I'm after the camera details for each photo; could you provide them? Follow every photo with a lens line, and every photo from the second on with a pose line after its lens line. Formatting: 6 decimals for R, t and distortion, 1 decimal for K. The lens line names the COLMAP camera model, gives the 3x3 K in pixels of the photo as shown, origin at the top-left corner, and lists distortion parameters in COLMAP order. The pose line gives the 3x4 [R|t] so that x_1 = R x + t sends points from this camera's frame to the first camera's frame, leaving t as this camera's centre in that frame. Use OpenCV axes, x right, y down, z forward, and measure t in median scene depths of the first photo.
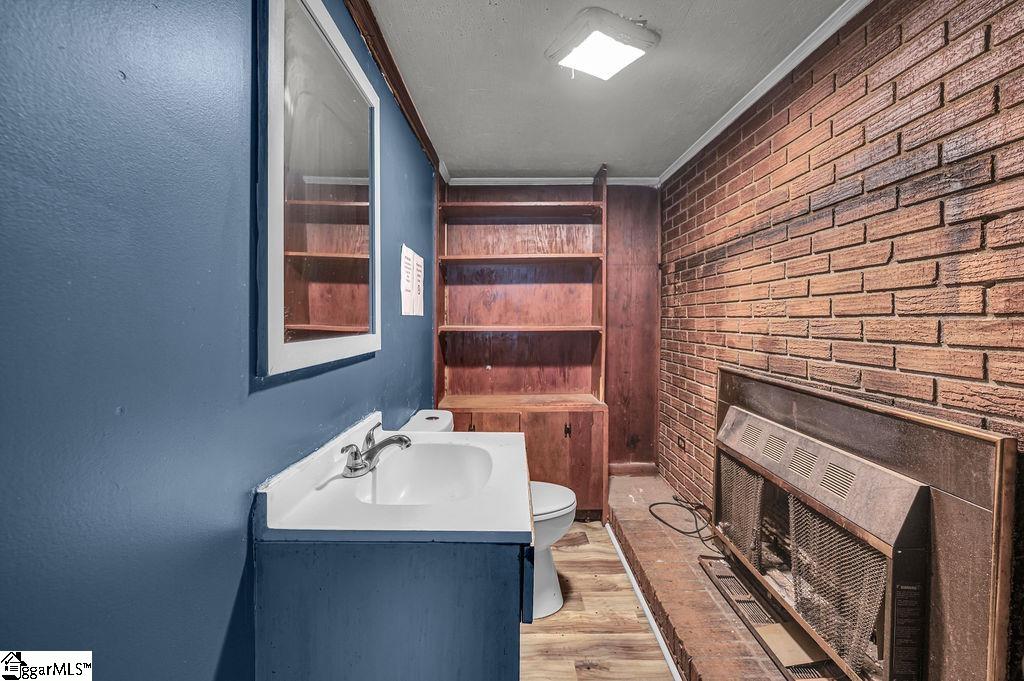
lens RADIAL K [[421.0, 0, 511.7], [0, 421.0, 322.9], [0, 0, 1]] dist [-0.002569, 0.001900]
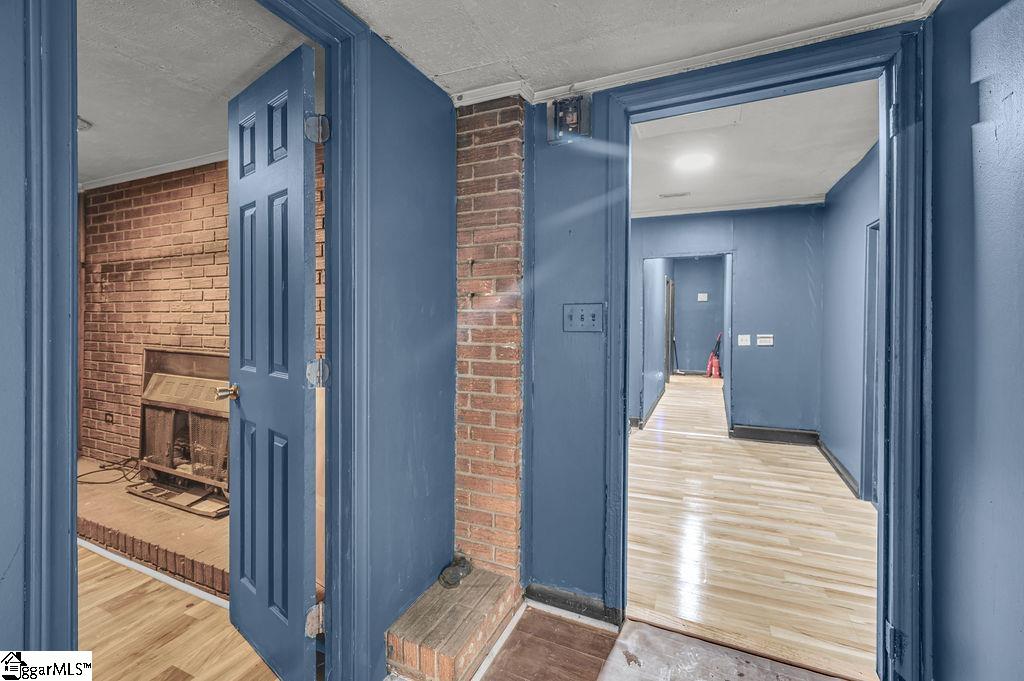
lens RADIAL K [[421.0, 0, 516.0], [0, 421.0, 309.4], [0, 0, 1]] dist [-0.002569, 0.001900]
pose [[0.402782, 0.003927, 0.915287, -0.305718], [0.010871, 0.999900, -0.009074, 0.004111], [-0.915231, 0.013605, 0.402699, -0.734095]]
